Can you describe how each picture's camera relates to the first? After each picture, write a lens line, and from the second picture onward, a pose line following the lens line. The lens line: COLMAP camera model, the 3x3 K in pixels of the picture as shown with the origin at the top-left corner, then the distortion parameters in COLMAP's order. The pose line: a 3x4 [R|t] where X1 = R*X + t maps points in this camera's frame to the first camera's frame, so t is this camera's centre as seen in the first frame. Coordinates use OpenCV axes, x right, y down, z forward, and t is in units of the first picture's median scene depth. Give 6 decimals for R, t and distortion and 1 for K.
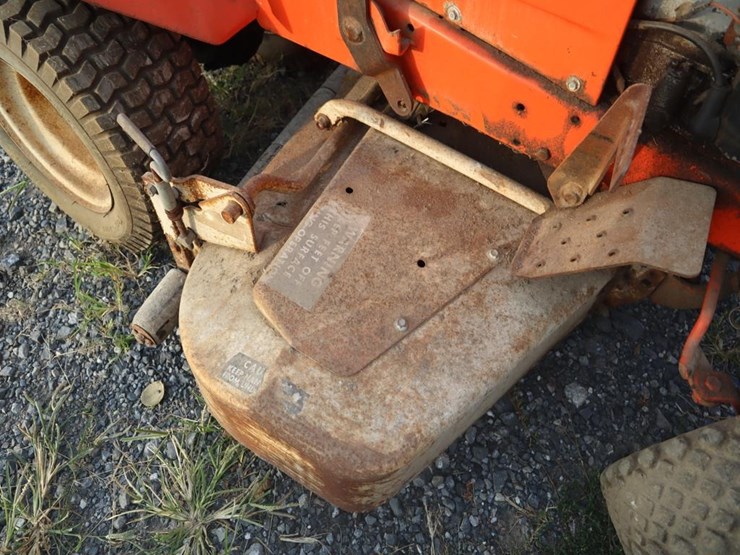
lens RADIAL K [[580.5, 0, 366.7], [0, 580.5, 249.0], [0, 0, 1]] dist [-0.143122, 0.109384]
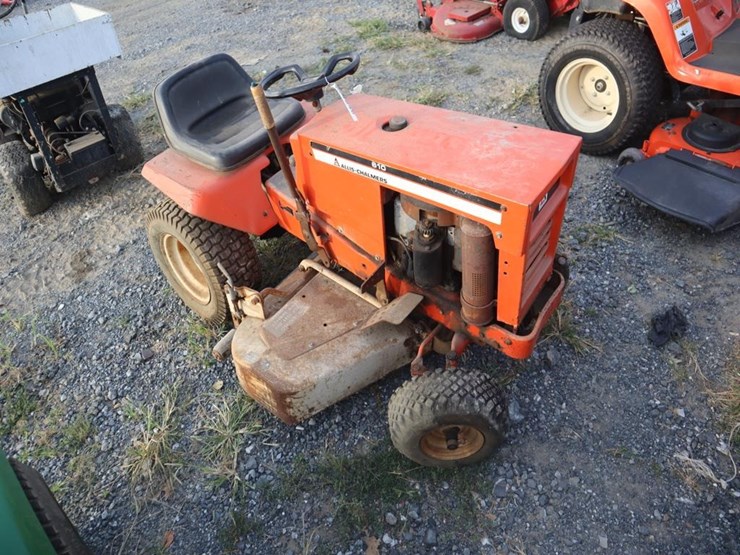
lens RADIAL K [[580.5, 0, 366.7], [0, 580.5, 249.0], [0, 0, 1]] dist [-0.143122, 0.109384]
pose [[0.989465, 0.029656, -0.141702, 0.566347], [-0.062585, 0.970230, -0.233957, 0.258526], [0.130545, 0.240361, 0.961865, -1.361334]]
